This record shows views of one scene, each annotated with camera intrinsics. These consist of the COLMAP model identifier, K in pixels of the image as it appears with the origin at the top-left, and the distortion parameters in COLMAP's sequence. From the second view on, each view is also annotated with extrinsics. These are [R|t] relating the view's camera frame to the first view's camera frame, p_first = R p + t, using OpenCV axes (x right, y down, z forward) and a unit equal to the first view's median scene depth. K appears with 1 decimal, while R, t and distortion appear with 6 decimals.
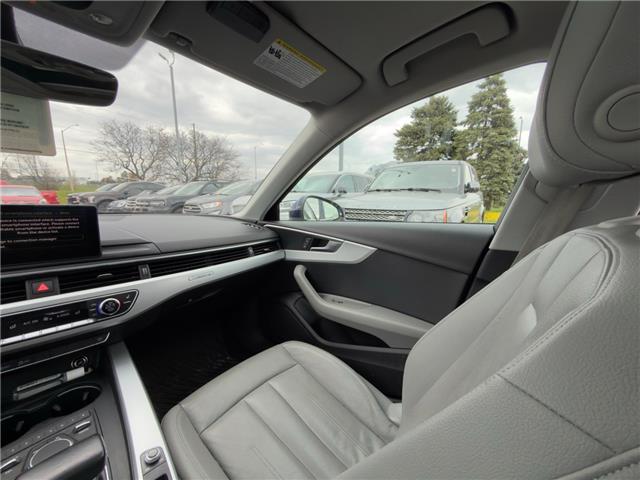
lens RADIAL K [[255.3, 0, 320.0], [0, 255.3, 240.0], [0, 0, 1]] dist [-0.003355, -0.000010]
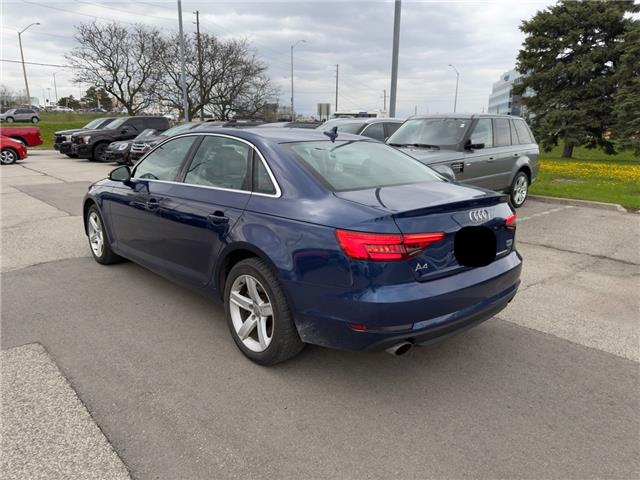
lens RADIAL K [[451.9, 0, 324.8], [0, 451.9, 239.5], [0, 0, 1]] dist [0.035016, -0.039457]
pose [[0.984511, 0.047910, -0.168652, 0.086263], [-0.035712, 0.996571, 0.074634, 0.017023], [0.171649, -0.067455, 0.982846, -0.252027]]
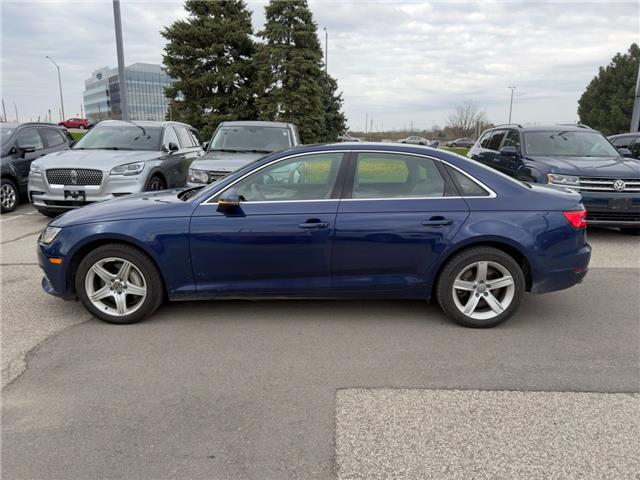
lens RADIAL K [[451.9, 0, 324.8], [0, 451.9, 239.5], [0, 0, 1]] dist [0.035016, -0.039457]
pose [[0.801809, -0.127352, 0.583852, -0.166326], [0.086754, 0.991484, 0.097126, 0.005901], [-0.591249, -0.027225, 0.806029, -0.218940]]
